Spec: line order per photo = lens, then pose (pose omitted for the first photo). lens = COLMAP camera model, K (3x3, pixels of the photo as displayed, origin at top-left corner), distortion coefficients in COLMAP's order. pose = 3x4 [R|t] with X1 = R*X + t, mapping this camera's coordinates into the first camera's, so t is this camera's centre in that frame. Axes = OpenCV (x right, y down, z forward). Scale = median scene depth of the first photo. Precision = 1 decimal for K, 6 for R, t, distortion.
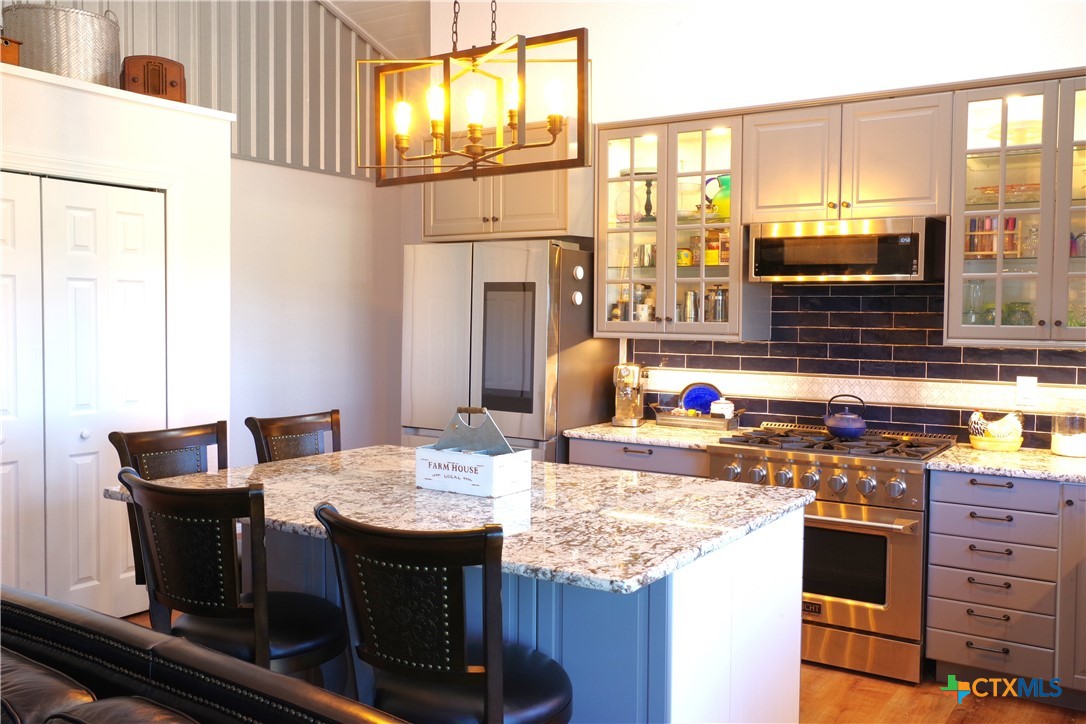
lens RADIAL K [[964.8, 0, 543.0], [0, 964.8, 362.0], [0, 0, 1]] dist [-0.056895, 0.143102]
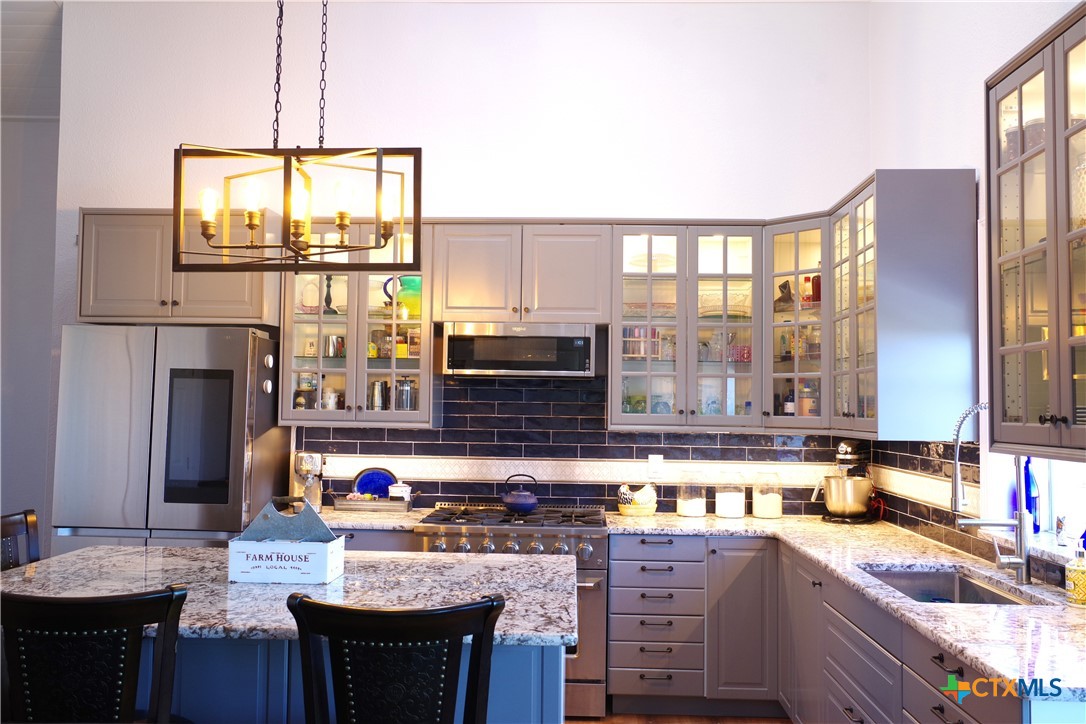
lens RADIAL K [[964.8, 0, 543.0], [0, 964.8, 362.0], [0, 0, 1]] dist [-0.056895, 0.143102]
pose [[0.857790, 0.026969, 0.513293, -0.261116], [0.018762, 0.996314, -0.083702, -0.002751], [-0.513658, 0.081429, 0.854122, -0.004224]]
